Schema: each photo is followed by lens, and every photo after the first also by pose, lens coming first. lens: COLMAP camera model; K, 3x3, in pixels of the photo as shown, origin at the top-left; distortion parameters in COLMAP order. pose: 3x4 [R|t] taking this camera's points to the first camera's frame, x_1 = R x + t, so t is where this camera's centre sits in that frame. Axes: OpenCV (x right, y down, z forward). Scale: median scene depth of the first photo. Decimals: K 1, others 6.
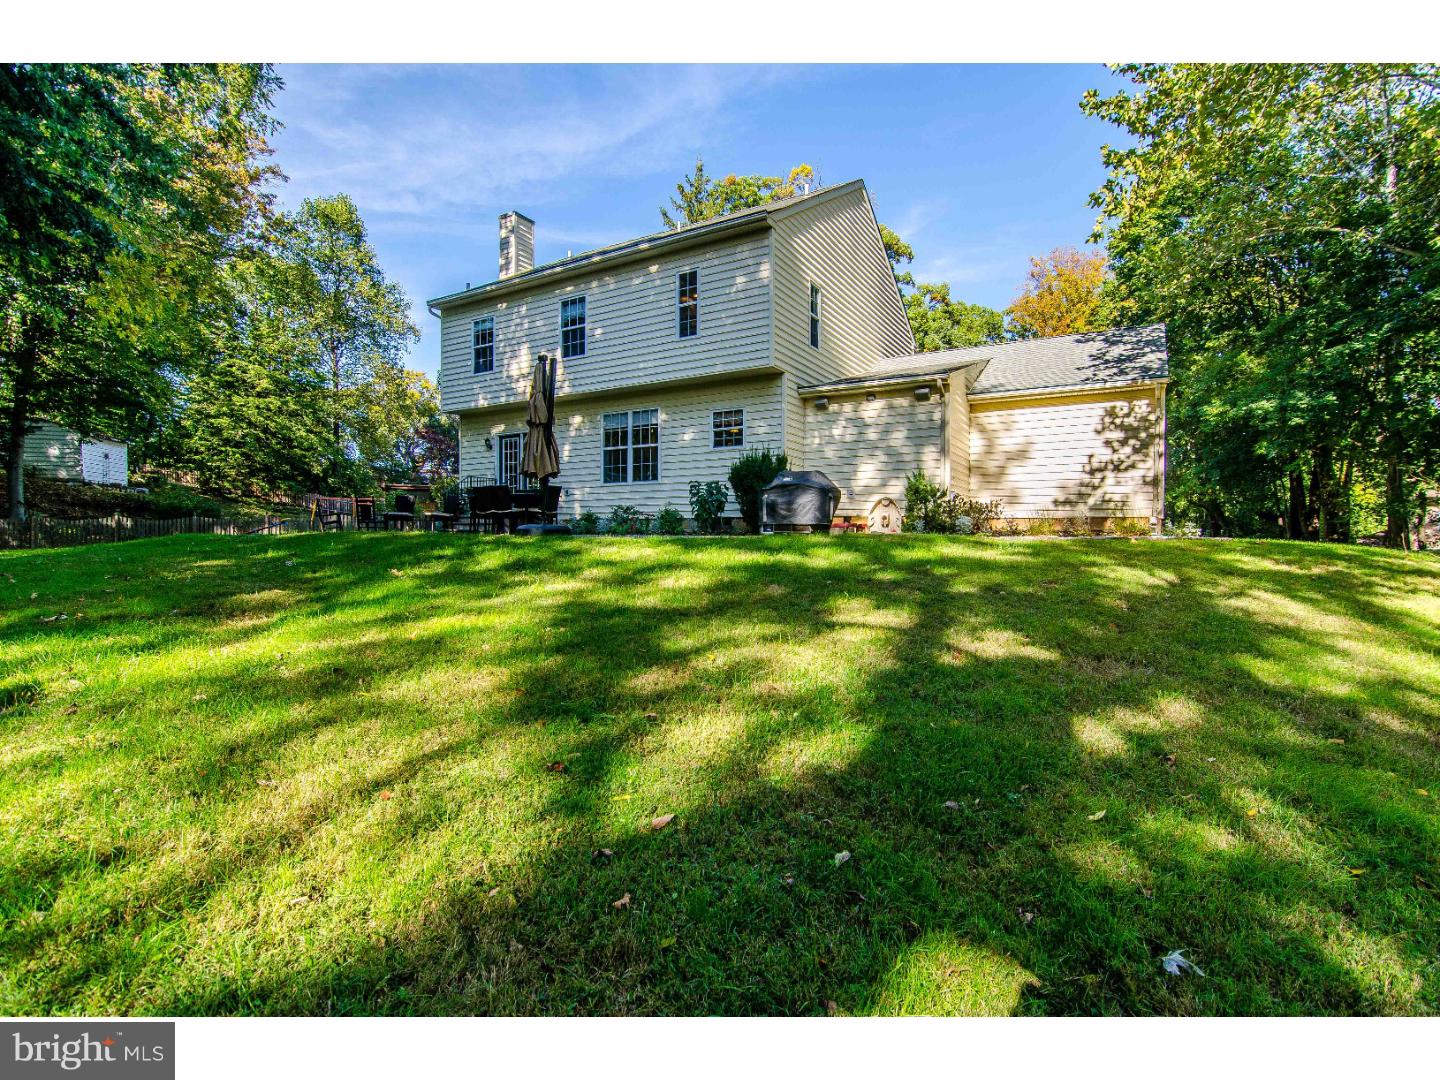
lens RADIAL K [[684.8, 0, 717.3], [0, 684.8, 540.2], [0, 0, 1]] dist [0.004889, -0.000377]
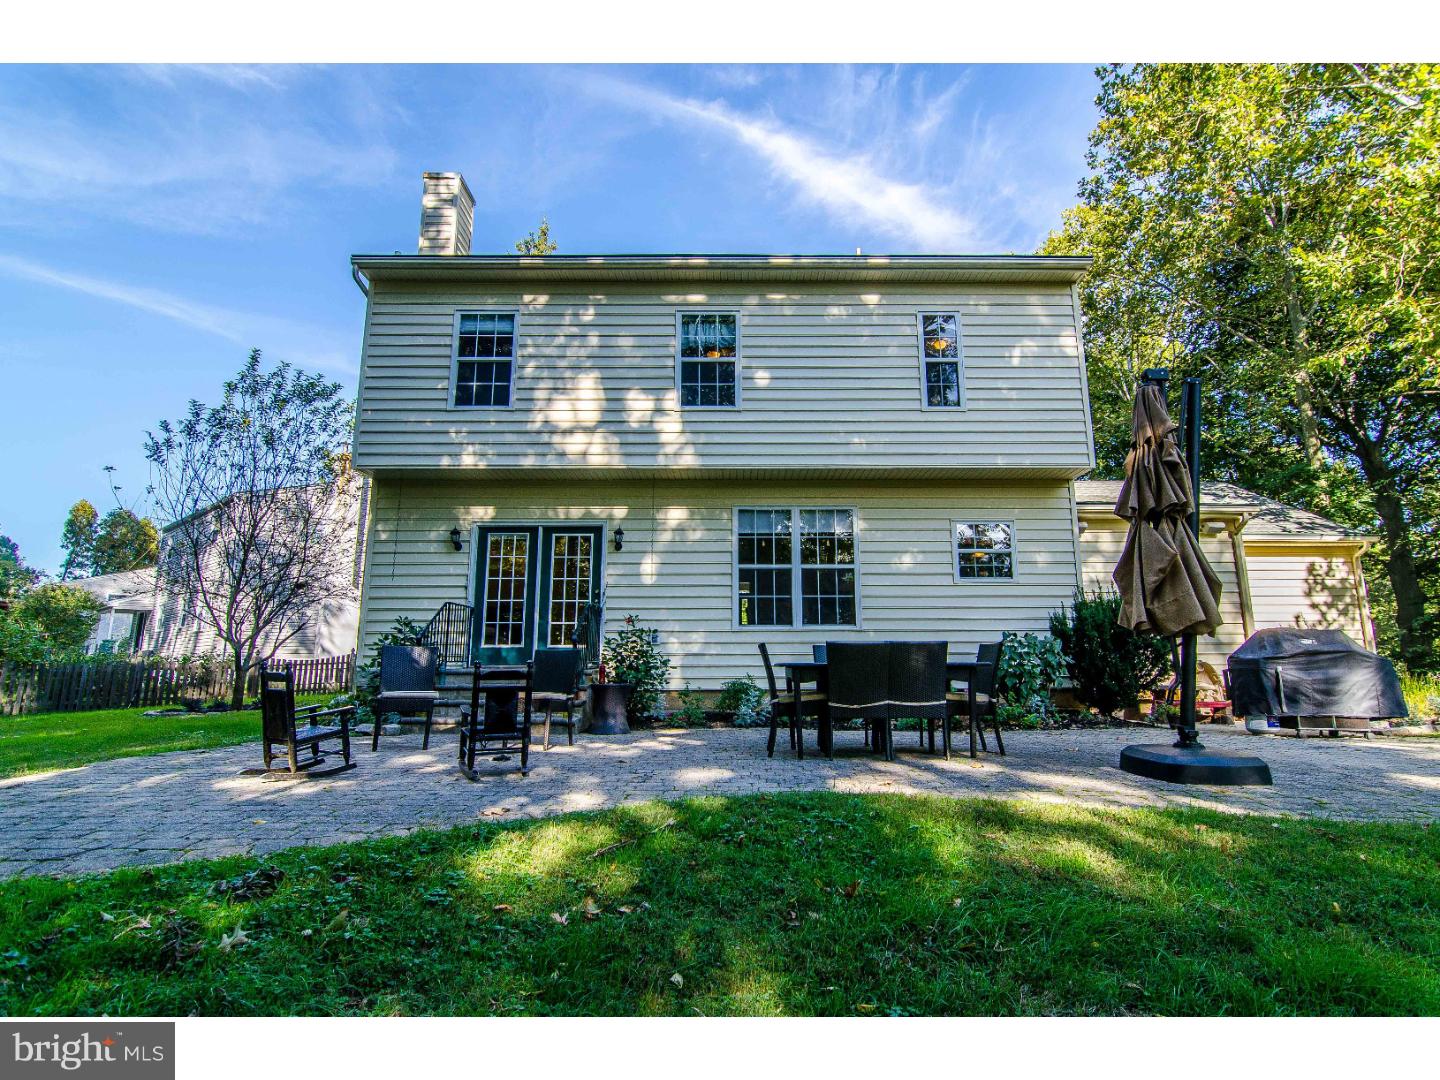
lens RADIAL K [[684.8, 0, 724.3], [0, 684.8, 548.3], [0, 0, 1]] dist [0.004889, -0.000377]
pose [[0.857025, 0.083835, 0.508409, -0.480870], [0.006364, 0.984878, -0.173131, -0.048041], [-0.515235, 0.151613, 0.843532, 0.516432]]
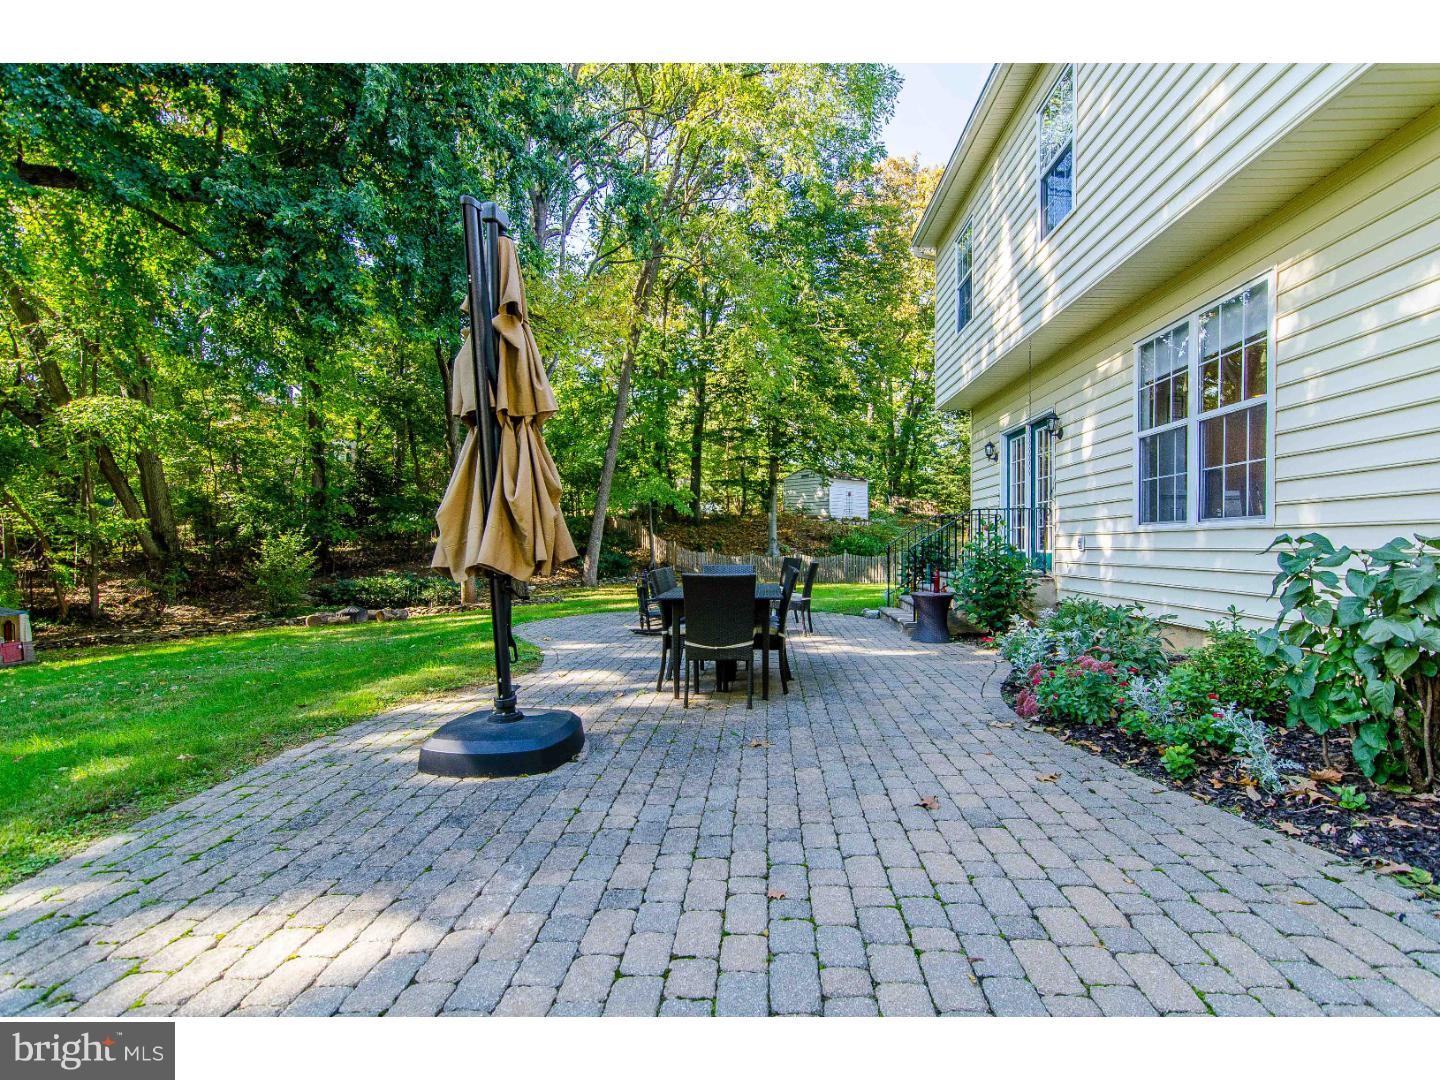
lens RADIAL K [[684.8, 0, 728.0], [0, 684.8, 547.9], [0, 0, 1]] dist [0.004889, -0.000377]
pose [[0.475365, -0.008466, -0.879748, 0.061434], [0.013306, 0.999909, -0.002433, -0.073546], [0.879688, -0.010550, 0.475434, 0.624612]]
